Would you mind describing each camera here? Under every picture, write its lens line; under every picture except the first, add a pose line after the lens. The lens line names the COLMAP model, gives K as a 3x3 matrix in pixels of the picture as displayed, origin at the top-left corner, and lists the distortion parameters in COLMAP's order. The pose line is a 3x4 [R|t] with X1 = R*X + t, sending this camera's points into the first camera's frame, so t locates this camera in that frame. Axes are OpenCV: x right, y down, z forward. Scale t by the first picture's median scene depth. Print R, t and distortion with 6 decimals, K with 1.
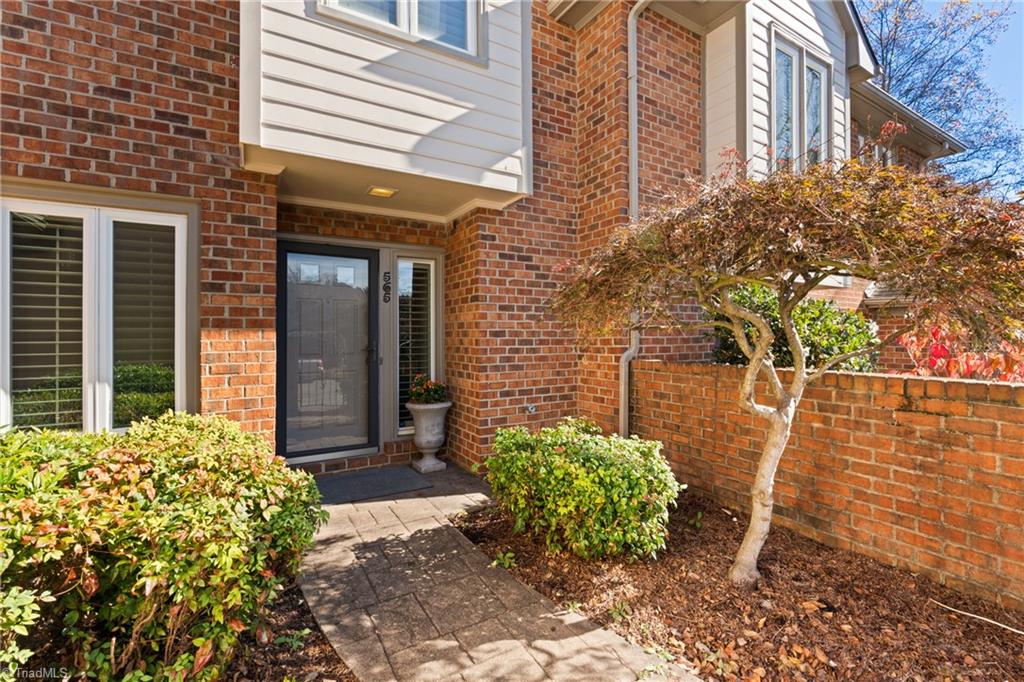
lens RADIAL K [[451.7, 0, 513.7], [0, 451.7, 332.5], [0, 0, 1]] dist [-0.002889, 0.000223]
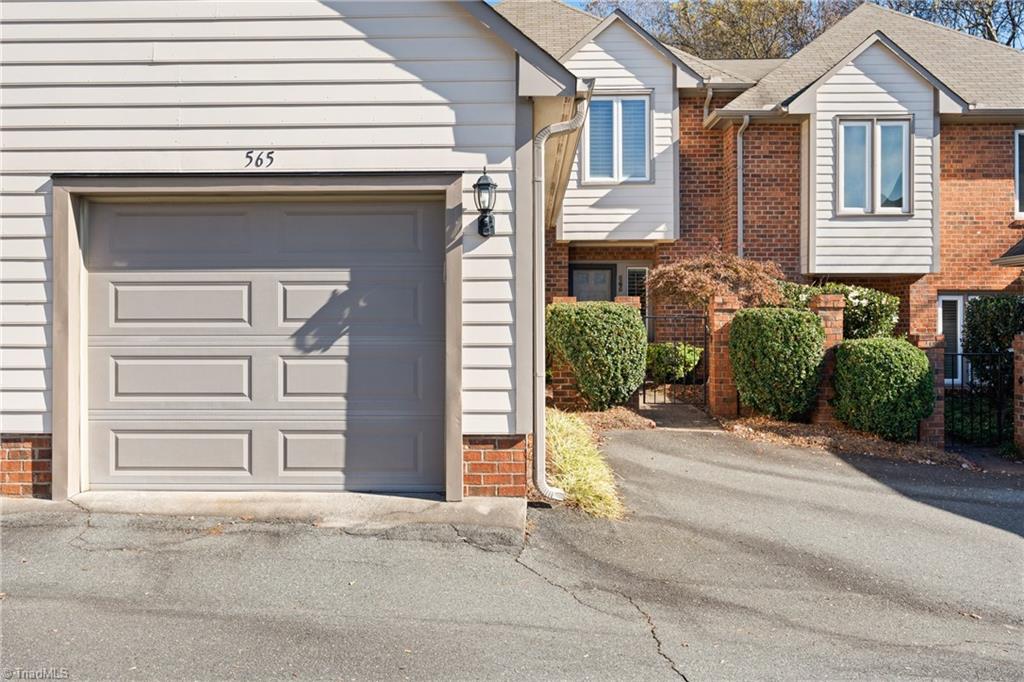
lens RADIAL K [[840.6, 0, 518.9], [0, 840.6, 315.4], [0, 0, 1]] dist [0.007186, 0.002961]
pose [[0.853676, -0.003766, -0.520792, 1.622946], [0.000060, 0.999975, -0.007133, 0.078507], [0.520805, 0.006058, 0.853654, -3.036820]]
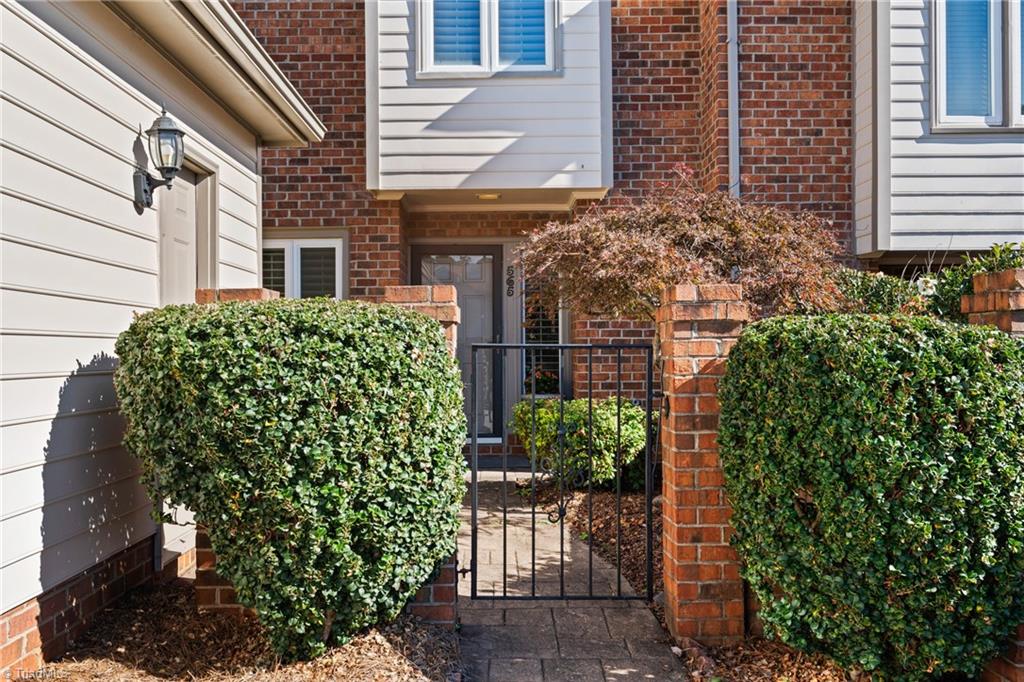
lens RADIAL K [[905.6, 0, 508.5], [0, 905.6, 343.8], [0, 0, 1]] dist [0.011445, -0.028518]
pose [[0.867959, -0.008632, -0.496561, 0.985679], [0.007995, 0.999962, -0.003408, 0.063292], [0.496572, -0.001012, 0.867995, -1.037453]]
